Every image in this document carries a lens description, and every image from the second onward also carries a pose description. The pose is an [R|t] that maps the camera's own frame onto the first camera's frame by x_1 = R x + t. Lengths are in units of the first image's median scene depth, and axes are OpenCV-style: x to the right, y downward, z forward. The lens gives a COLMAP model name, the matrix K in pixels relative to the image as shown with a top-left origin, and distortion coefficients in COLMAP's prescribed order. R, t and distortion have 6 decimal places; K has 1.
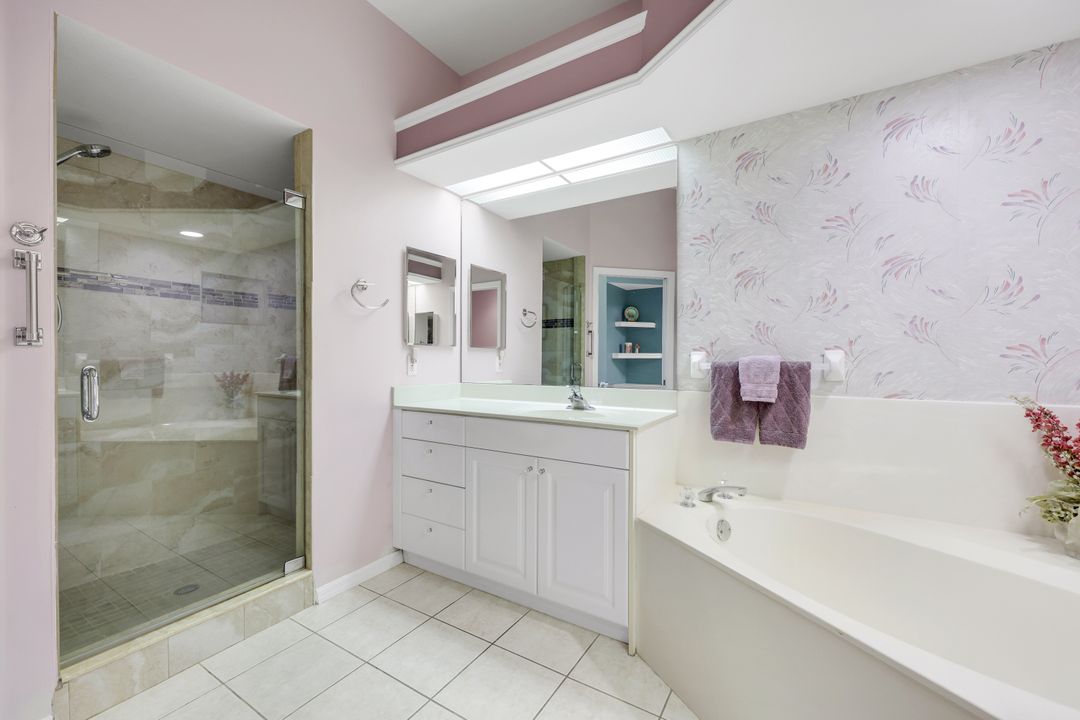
lens RADIAL K [[417.4, 0, 544.4], [0, 417.4, 364.9], [0, 0, 1]] dist [-0.006815, 0.000073]
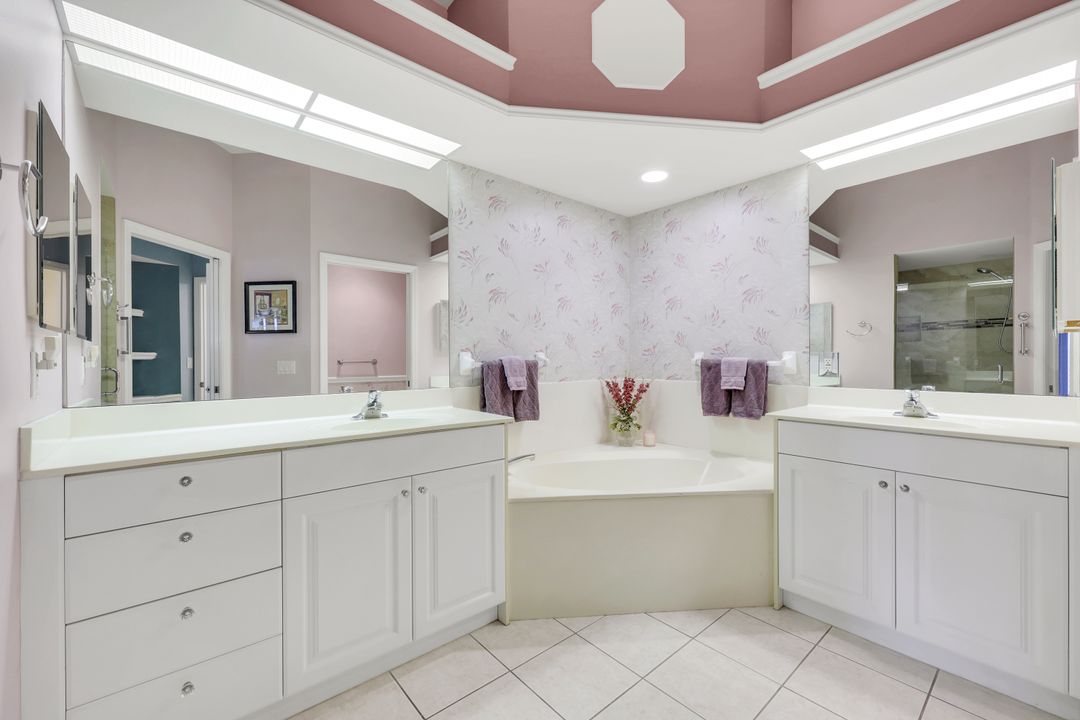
lens RADIAL K [[442.7, 0, 533.3], [0, 442.7, 356.3], [0, 0, 1]] dist [-0.001128, -0.000273]
pose [[0.320035, 0.001238, 0.947405, -0.786201], [0.014113, 0.999882, -0.006074, -0.011361], [-0.947301, 0.015314, 0.319980, 0.477671]]
